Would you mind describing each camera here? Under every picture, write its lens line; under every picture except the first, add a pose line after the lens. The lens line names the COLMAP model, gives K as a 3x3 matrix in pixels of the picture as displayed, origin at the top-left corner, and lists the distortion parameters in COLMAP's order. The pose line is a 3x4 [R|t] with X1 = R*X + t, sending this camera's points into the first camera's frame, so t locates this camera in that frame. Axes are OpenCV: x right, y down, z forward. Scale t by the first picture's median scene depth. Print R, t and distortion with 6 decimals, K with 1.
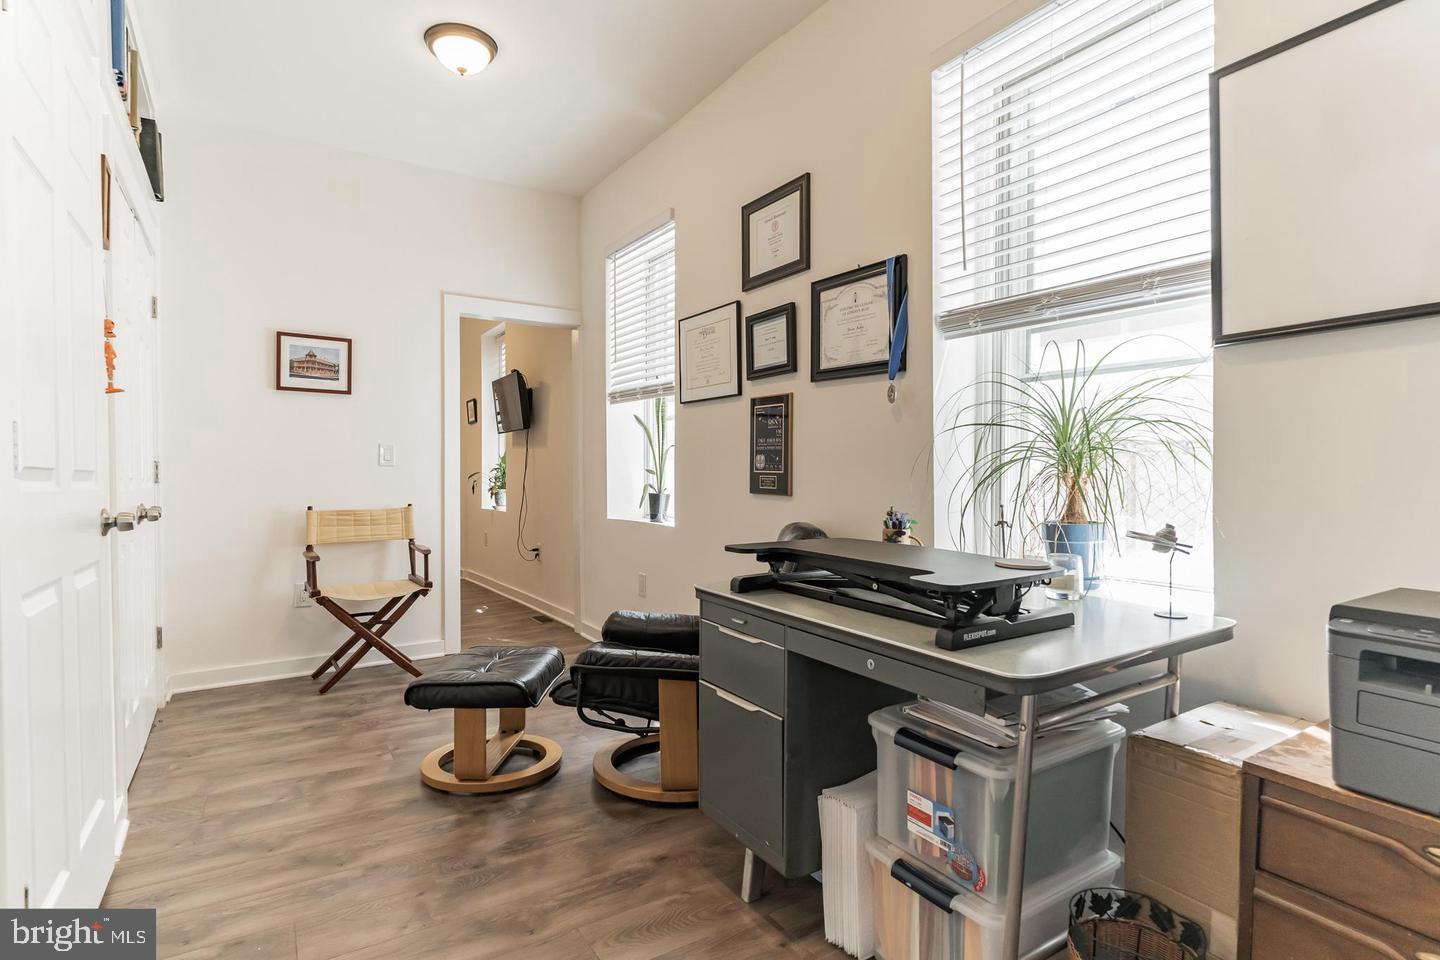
lens RADIAL K [[763.8, 0, 727.0], [0, 763.8, 477.5], [0, 0, 1]] dist [-0.001923, 0.000696]
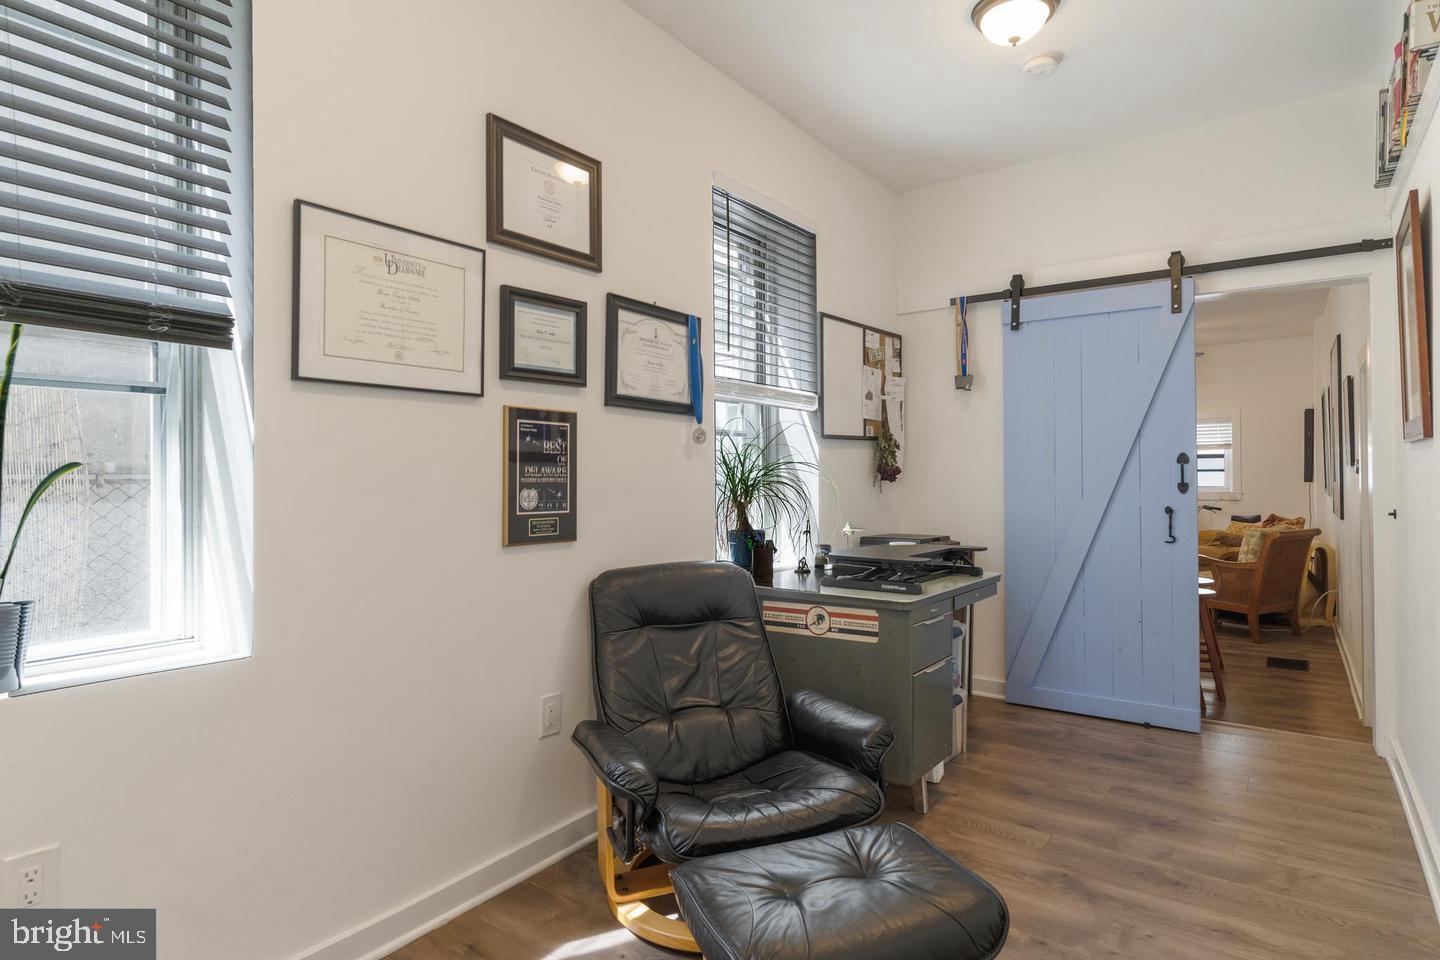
lens RADIAL K [[763.8, 0, 726.1], [0, 763.8, 474.6], [0, 0, 1]] dist [-0.001923, 0.000696]
pose [[-0.348283, 0.008880, 0.937347, -0.712113], [0.019390, 0.999809, -0.002267, -0.039688], [-0.937189, 0.017385, -0.348389, 1.116972]]
